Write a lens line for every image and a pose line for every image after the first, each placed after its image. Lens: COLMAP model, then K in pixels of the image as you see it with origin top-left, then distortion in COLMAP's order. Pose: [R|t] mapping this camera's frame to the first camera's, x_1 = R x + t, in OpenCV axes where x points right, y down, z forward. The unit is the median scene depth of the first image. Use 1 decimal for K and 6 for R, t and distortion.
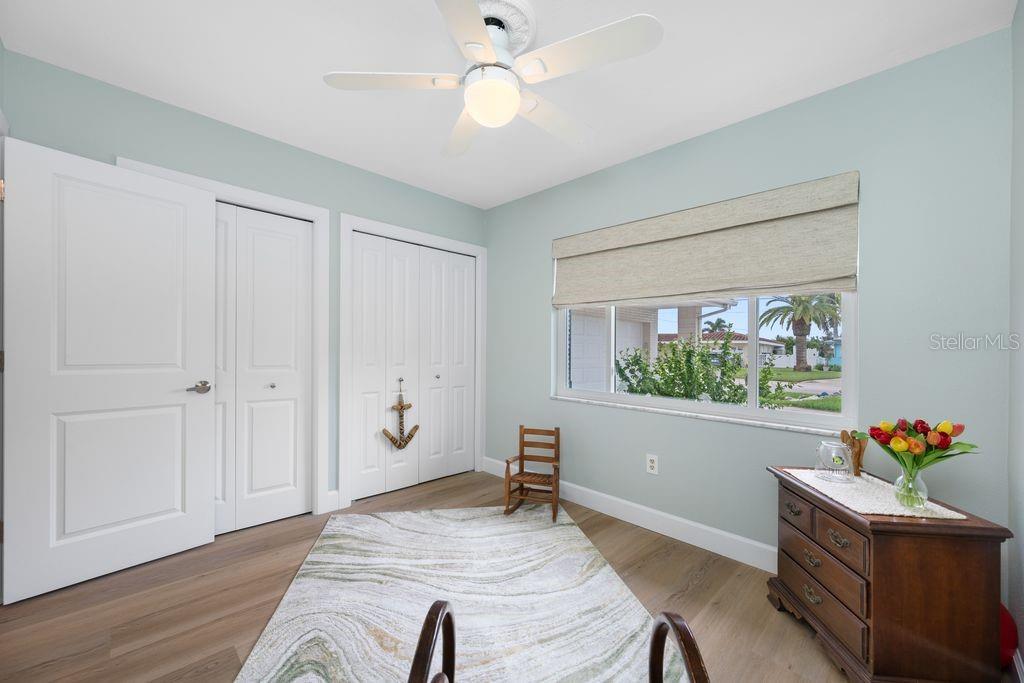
lens RADIAL K [[413.1, 0, 510.8], [0, 413.1, 343.6], [0, 0, 1]] dist [-0.001367, -0.000028]
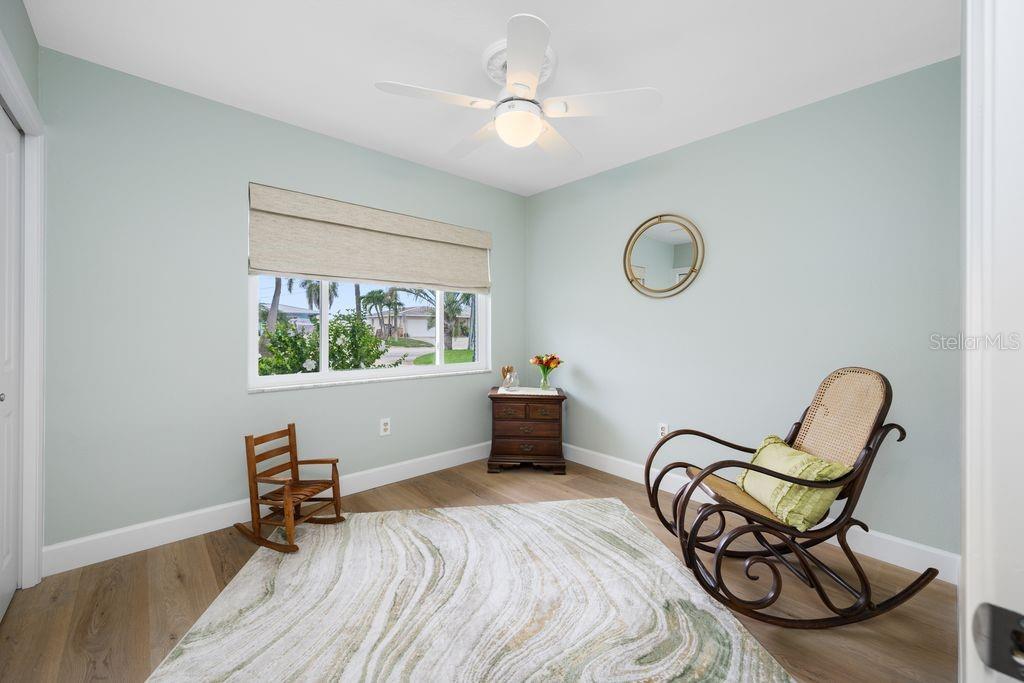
lens RADIAL K [[404.0, 0, 509.6], [0, 404.0, 320.1], [0, 0, 1]] dist [0.001267, 0.000140]
pose [[0.034739, 0.003471, 0.999390, -0.923777], [-0.009610, 0.999949, -0.003139, -0.003526], [-0.999350, -0.009495, 0.034770, 0.753222]]
